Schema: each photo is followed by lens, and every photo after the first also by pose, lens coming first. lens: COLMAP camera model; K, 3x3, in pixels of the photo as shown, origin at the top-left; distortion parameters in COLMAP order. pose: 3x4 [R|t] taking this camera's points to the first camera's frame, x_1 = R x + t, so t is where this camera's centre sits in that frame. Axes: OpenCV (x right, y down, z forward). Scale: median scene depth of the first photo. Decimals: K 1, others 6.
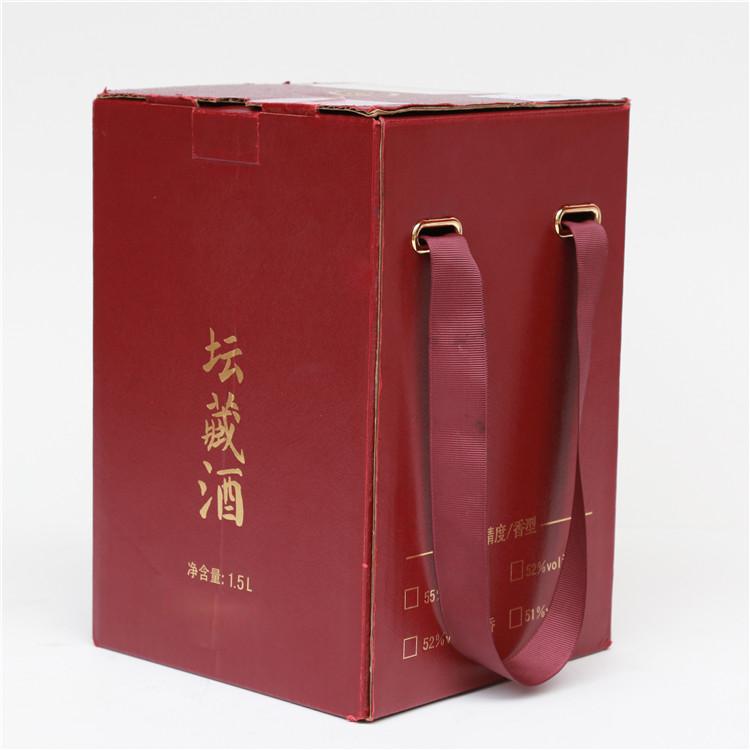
lens RADIAL K [[2593.4, 0, 375.0], [0, 2593.4, 375.0], [0, 0, 1]] dist [0.034607, -2.296931]
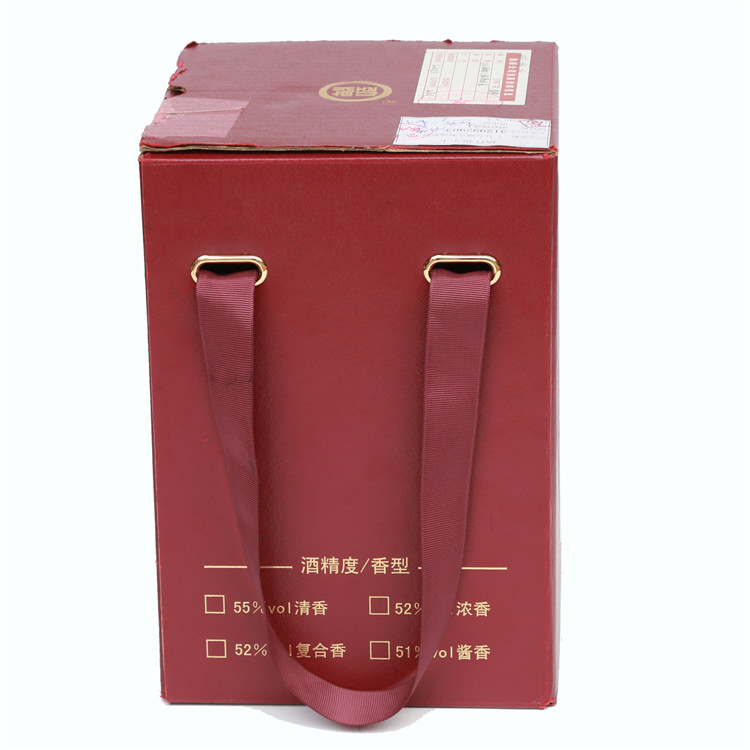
lens RADIAL K [[2763.3, 0, 375.0], [0, 2763.3, 375.0], [0, 0, 1]] dist [0.121582, 0.623747]
pose [[0.639727, 0.255563, -0.724871, 0.806542], [-0.099880, 0.962747, 0.251281, -0.276739], [0.762085, -0.088351, 0.641420, 0.342875]]
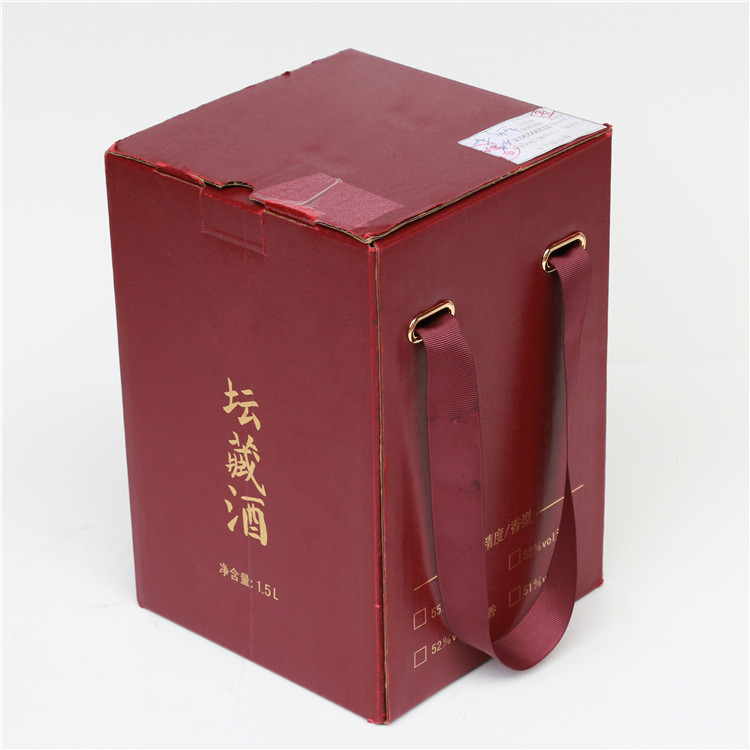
lens RADIAL K [[2763.3, 0, 375.0], [0, 2763.3, 375.0], [0, 0, 1]] dist [0.121582, 0.623747]
pose [[0.999180, -0.035470, -0.019539, 0.021250], [0.039755, 0.951036, 0.306513, -0.374072], [0.007710, -0.307038, 0.951666, -0.108618]]
